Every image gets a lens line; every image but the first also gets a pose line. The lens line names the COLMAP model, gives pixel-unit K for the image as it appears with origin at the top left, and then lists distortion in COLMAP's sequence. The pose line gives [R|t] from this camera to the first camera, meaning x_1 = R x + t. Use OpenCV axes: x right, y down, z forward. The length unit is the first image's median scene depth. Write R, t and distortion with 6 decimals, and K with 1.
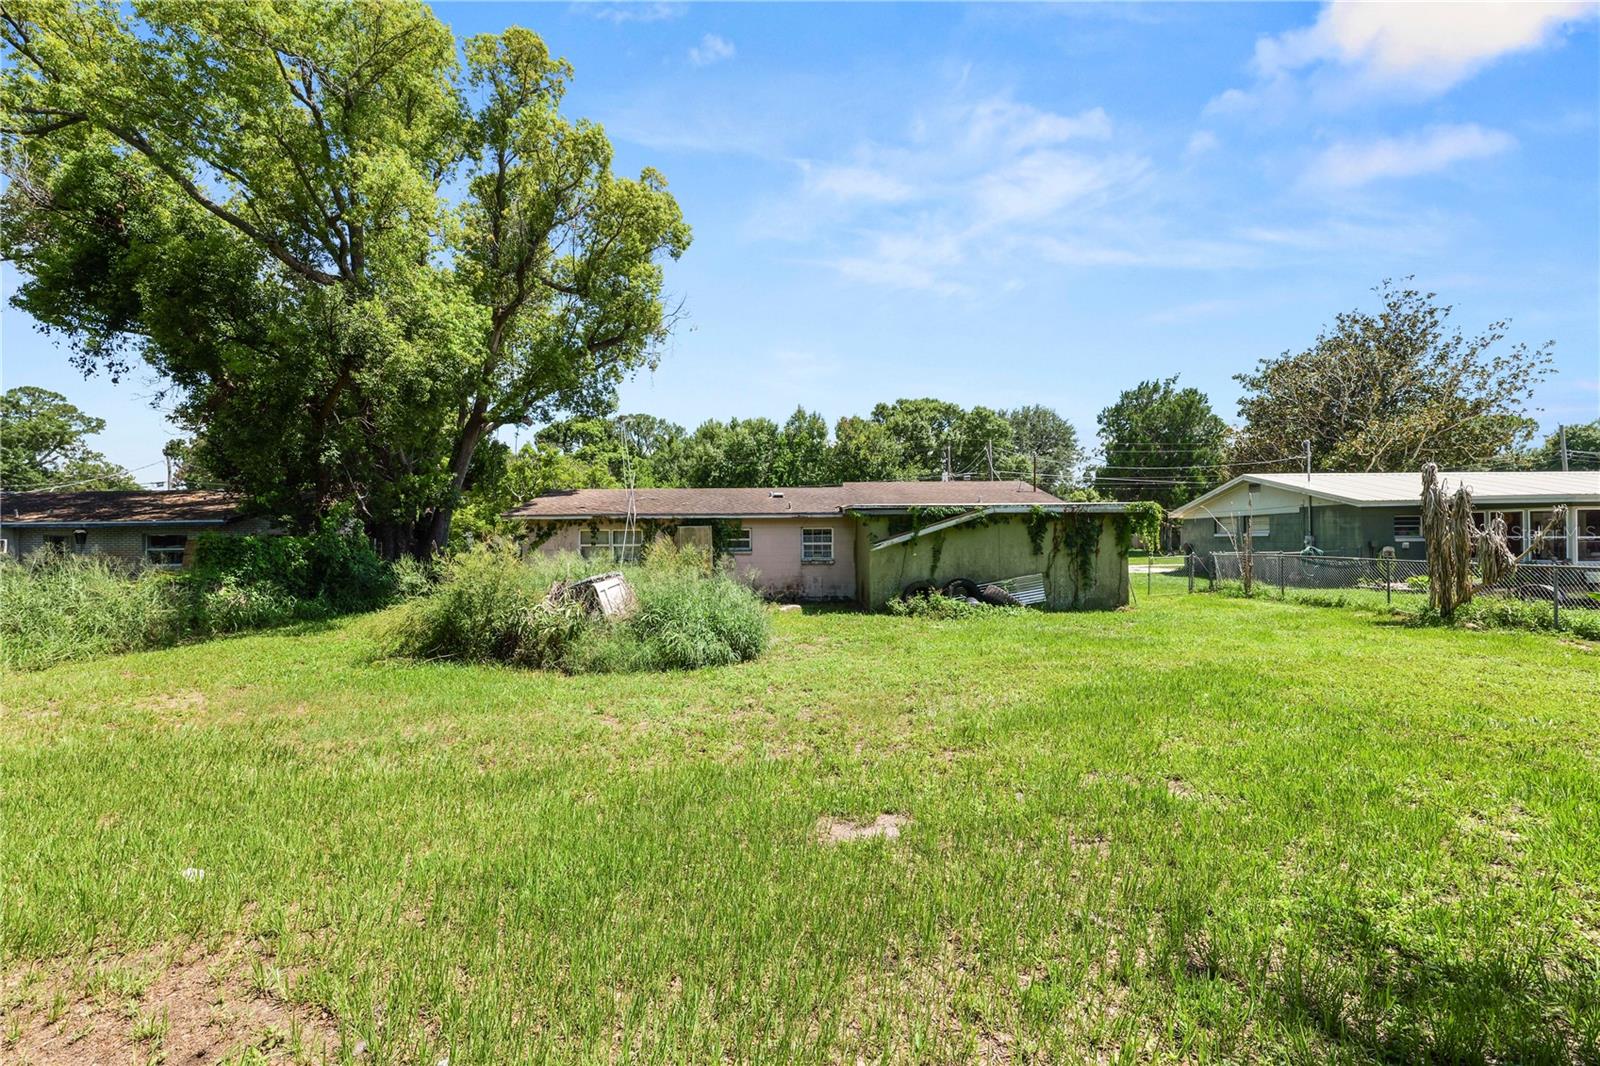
lens RADIAL K [[656.9, 0, 795.5], [0, 656.9, 530.6], [0, 0, 1]] dist [-0.010633, 0.000111]
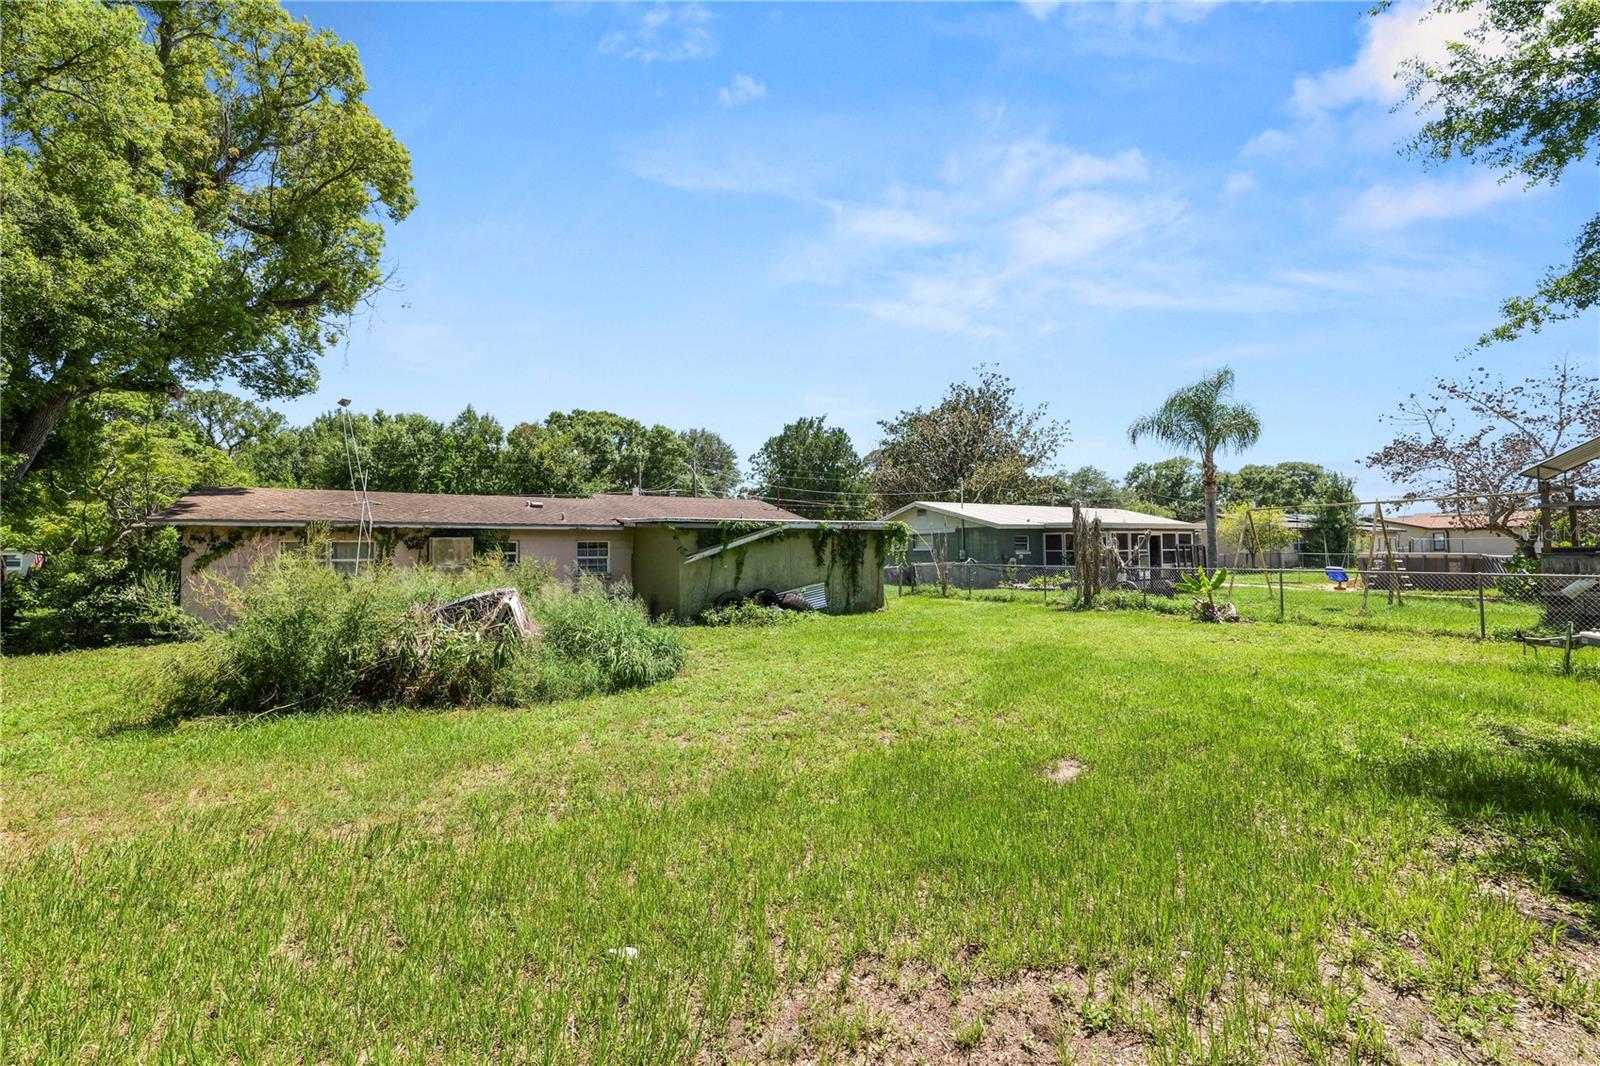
lens RADIAL K [[656.9, 0, 795.5], [0, 656.9, 530.6], [0, 0, 1]] dist [-0.010633, 0.000111]
pose [[0.861782, 0.016875, 0.506998, -0.195185], [-0.004704, 0.999669, -0.025278, 0.003764], [-0.507257, 0.019399, 0.861577, 0.031004]]
